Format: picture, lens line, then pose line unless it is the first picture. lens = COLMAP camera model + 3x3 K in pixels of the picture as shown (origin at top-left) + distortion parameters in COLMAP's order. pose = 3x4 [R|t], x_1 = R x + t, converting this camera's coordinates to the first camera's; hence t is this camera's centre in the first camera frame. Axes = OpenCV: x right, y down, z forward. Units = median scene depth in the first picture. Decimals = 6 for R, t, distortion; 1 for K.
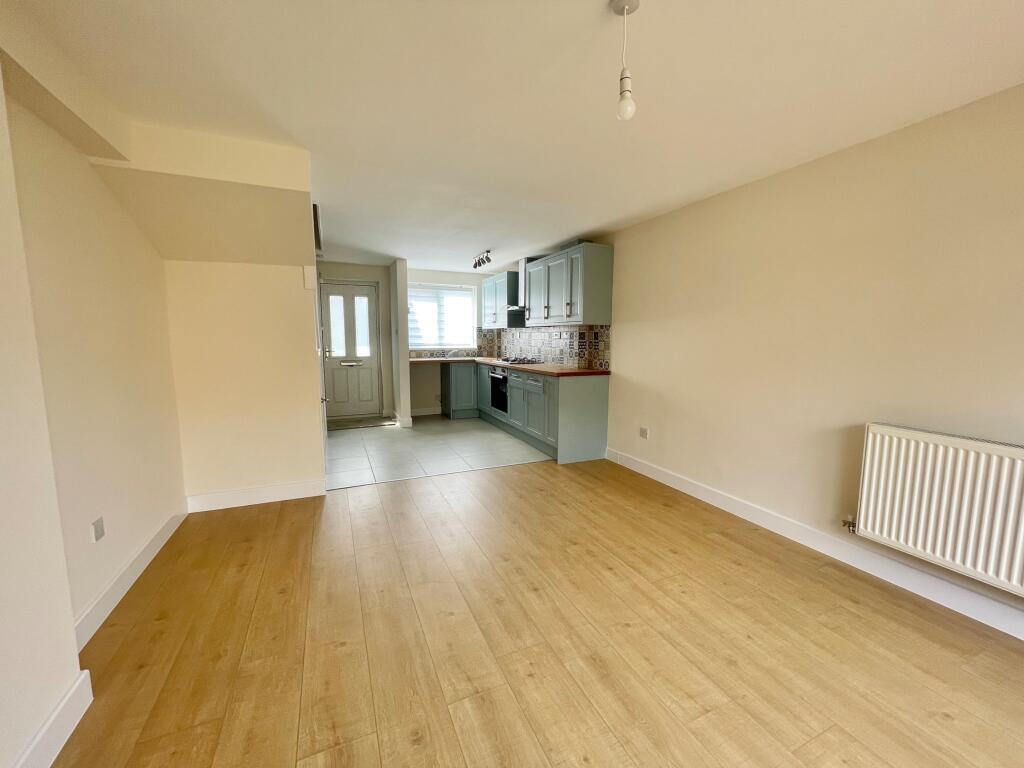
lens RADIAL K [[414.4, 0, 511.8], [0, 414.4, 384.3], [0, 0, 1]] dist [-0.010436, 0.000393]
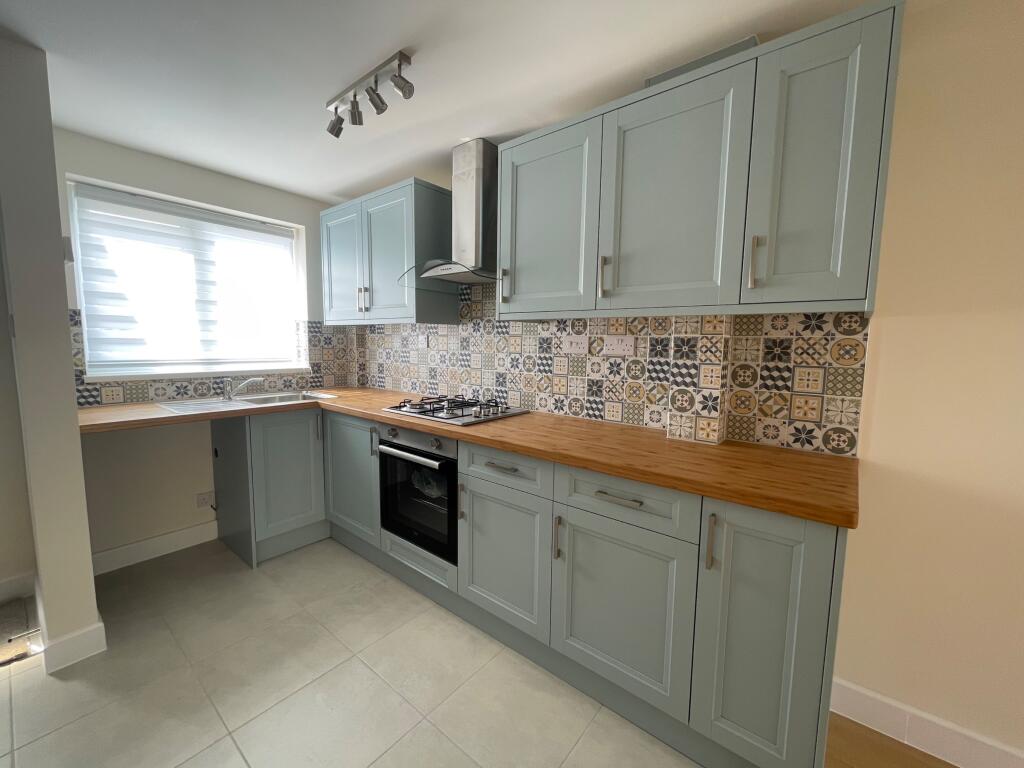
lens RADIAL K [[414.4, 0, 514.6], [0, 414.4, 384.8], [0, 0, 1]] dist [-0.010436, 0.000393]
pose [[0.885764, -0.030705, 0.463120, -0.104715], [0.036233, 0.999339, -0.003043, -0.067635], [-0.462720, 0.019476, 0.886290, 0.569372]]
